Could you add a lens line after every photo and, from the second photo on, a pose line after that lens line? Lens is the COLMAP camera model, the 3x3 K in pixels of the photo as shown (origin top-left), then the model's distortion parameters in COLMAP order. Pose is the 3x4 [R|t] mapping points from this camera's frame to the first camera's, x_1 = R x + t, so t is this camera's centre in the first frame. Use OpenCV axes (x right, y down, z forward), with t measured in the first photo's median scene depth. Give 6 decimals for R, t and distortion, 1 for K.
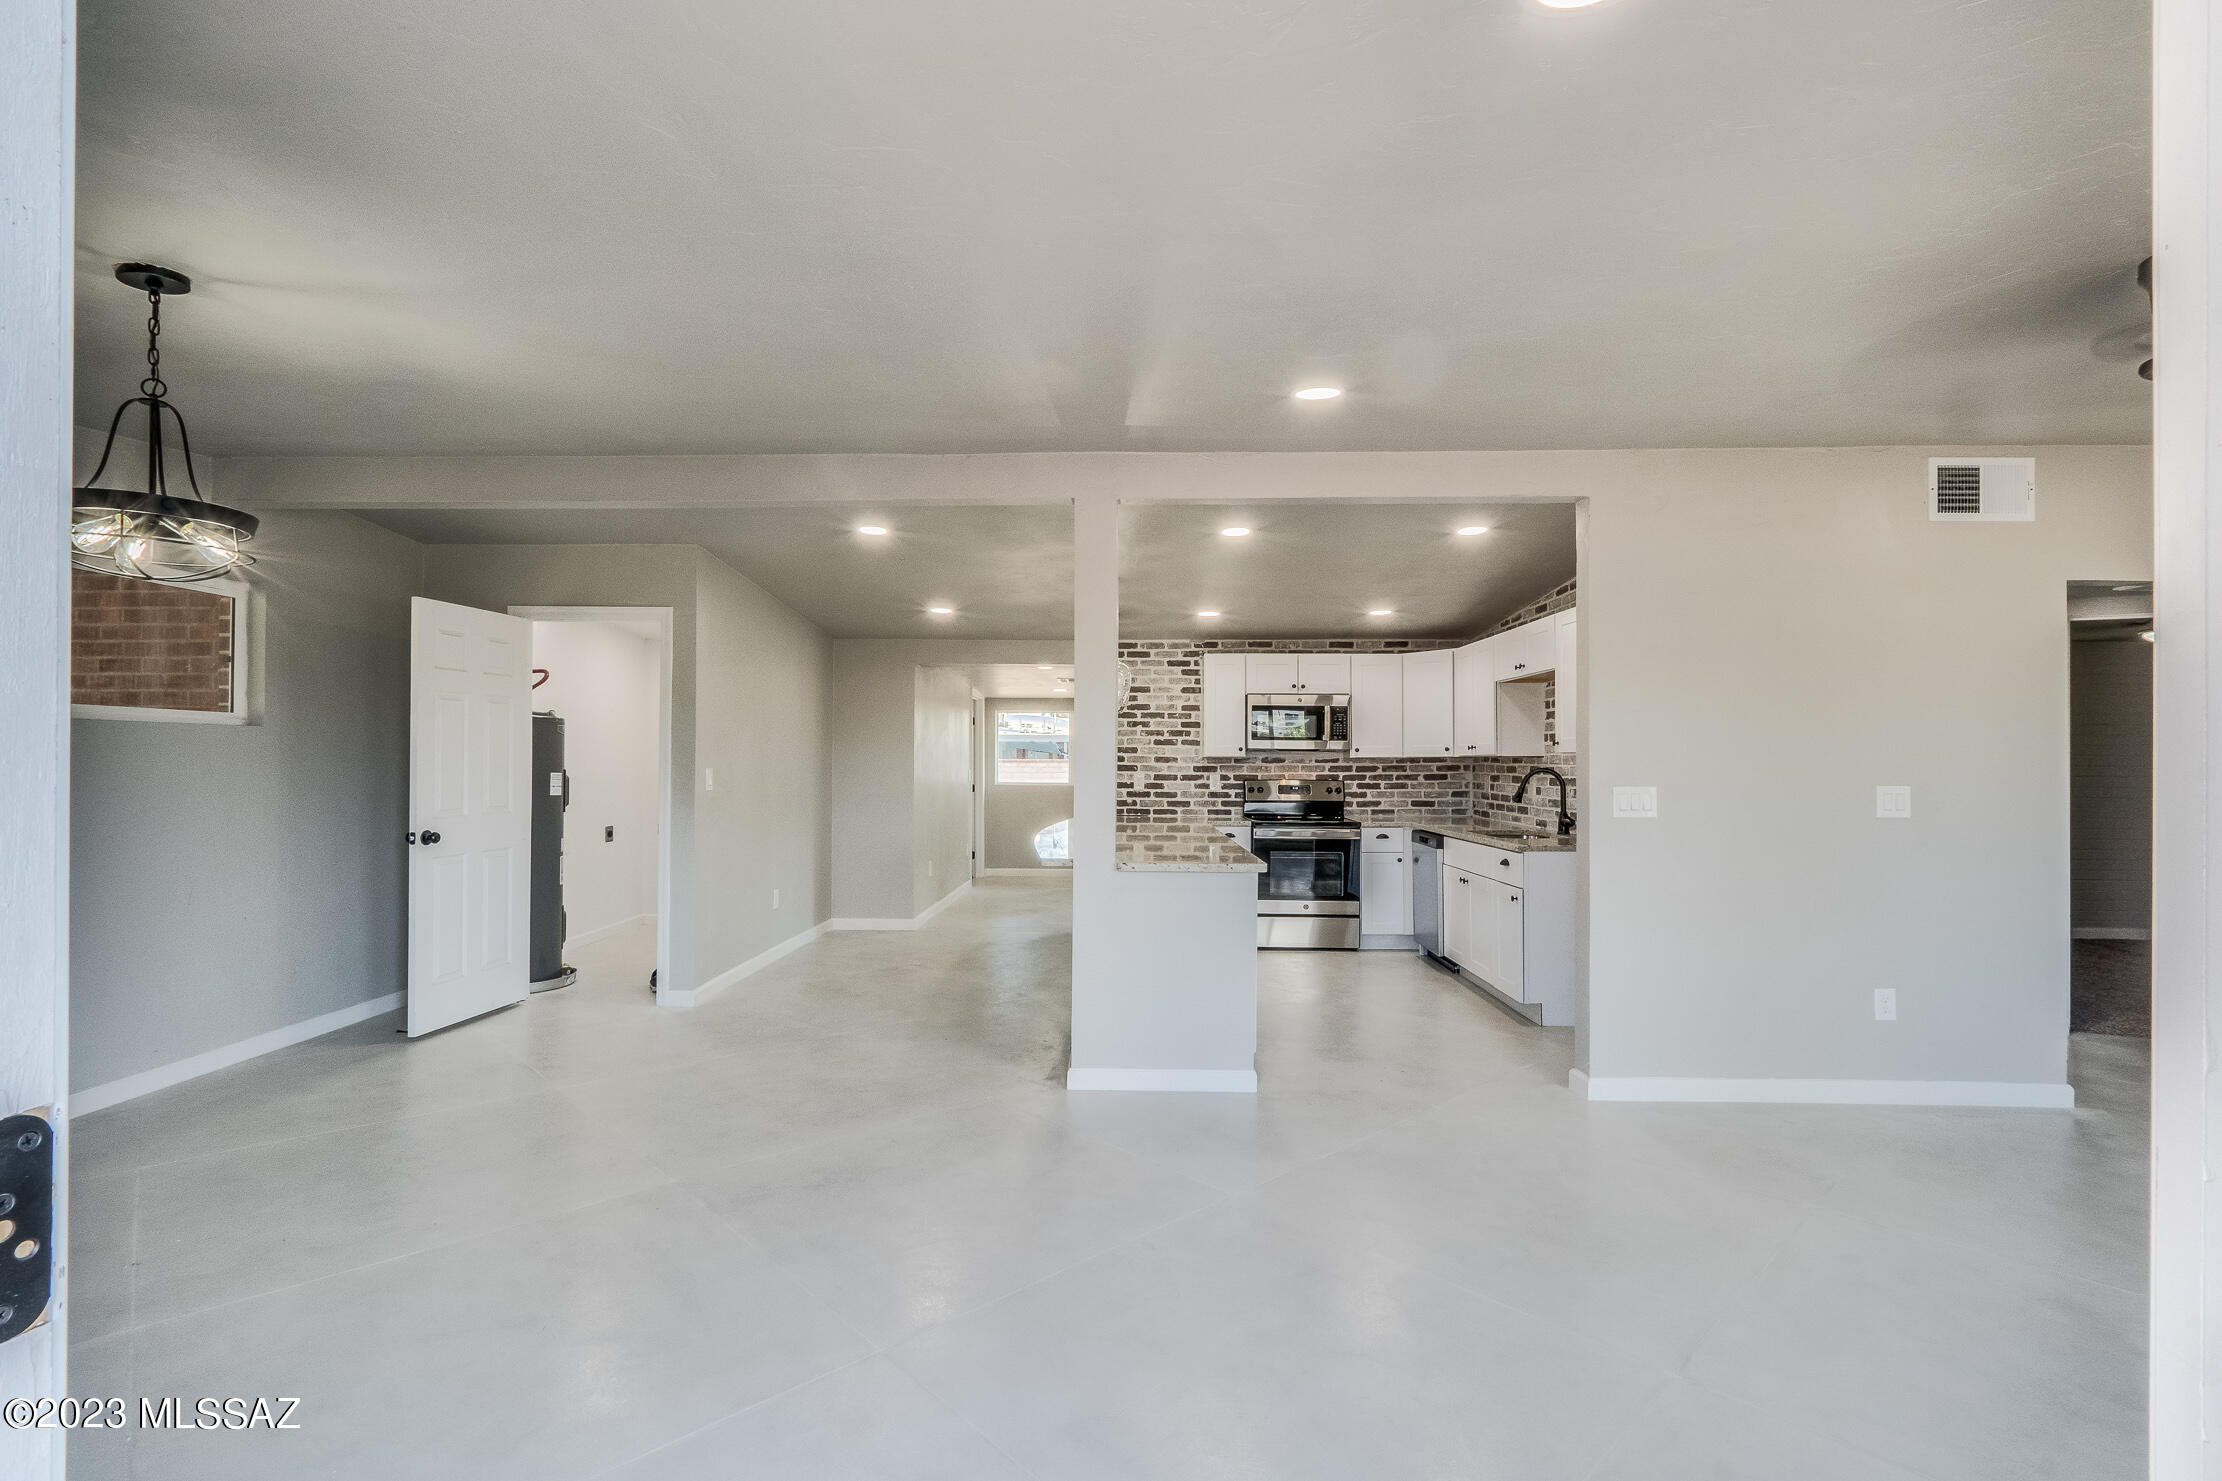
lens RADIAL K [[1028.4, 0, 1100.4], [0, 1028.4, 742.1], [0, 0, 1]] dist [-0.007721, 0.001817]
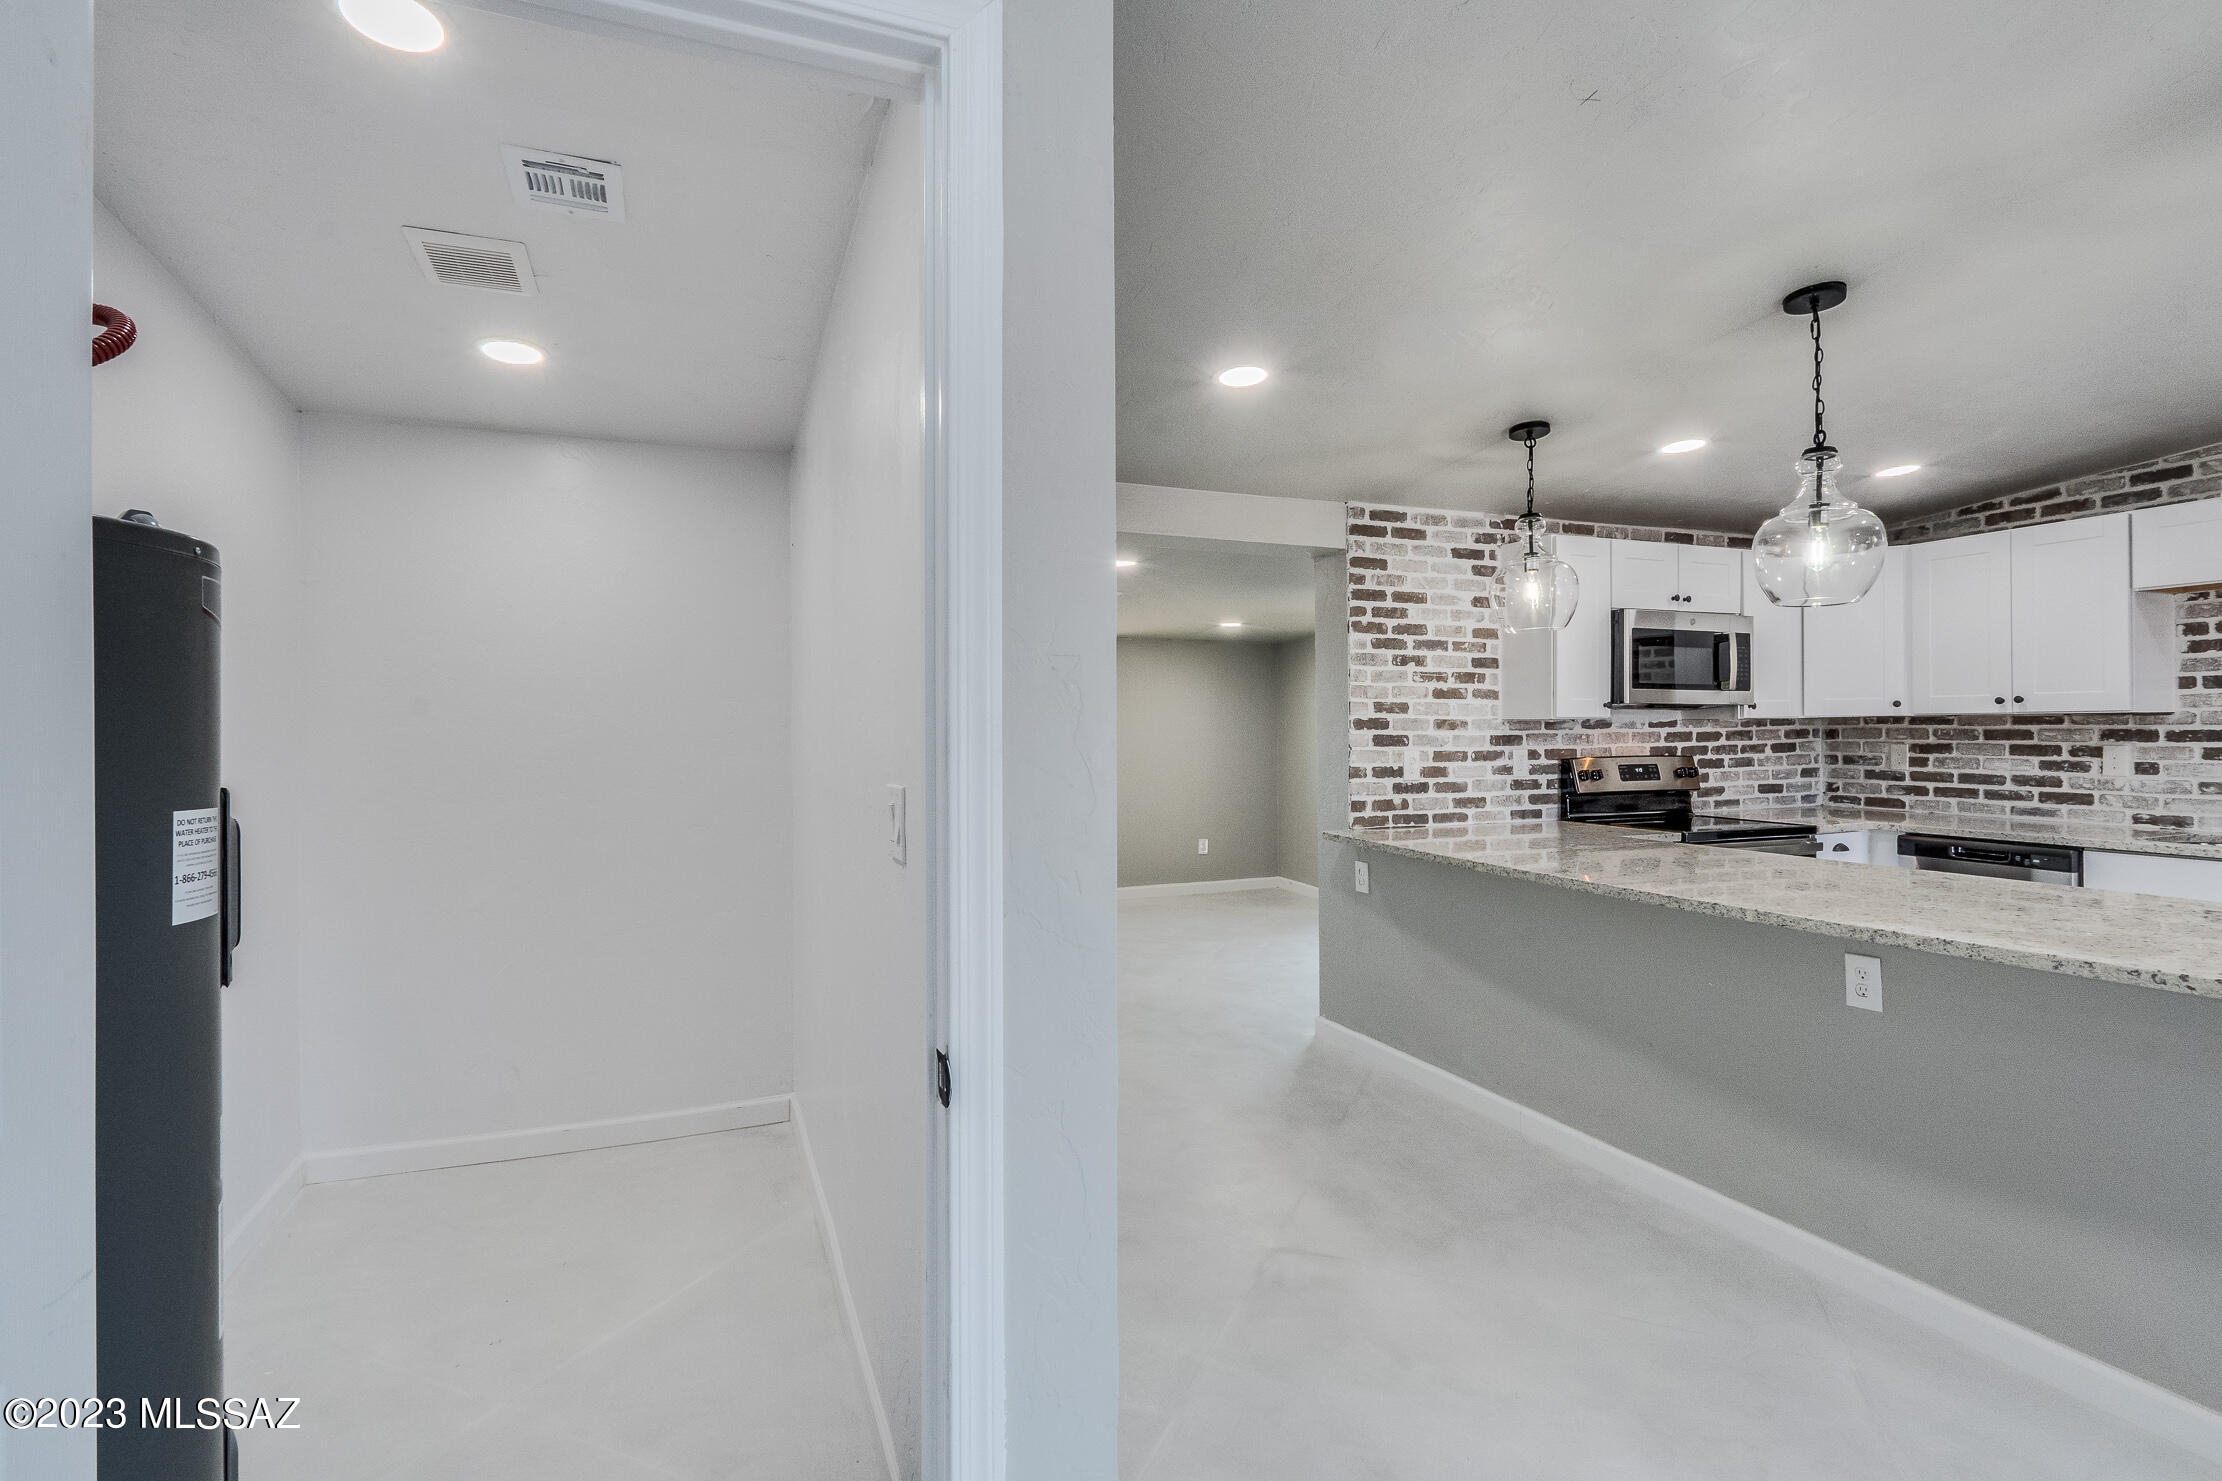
lens RADIAL K [[1028.4, 0, 1094.5], [0, 1028.4, 732.0], [0, 0, 1]] dist [-0.007721, 0.001817]
pose [[0.922562, -0.011399, 0.385679, -0.335446], [0.003205, 0.999755, 0.021882, 0.008215], [-0.385834, -0.018952, 0.922373, 0.564062]]
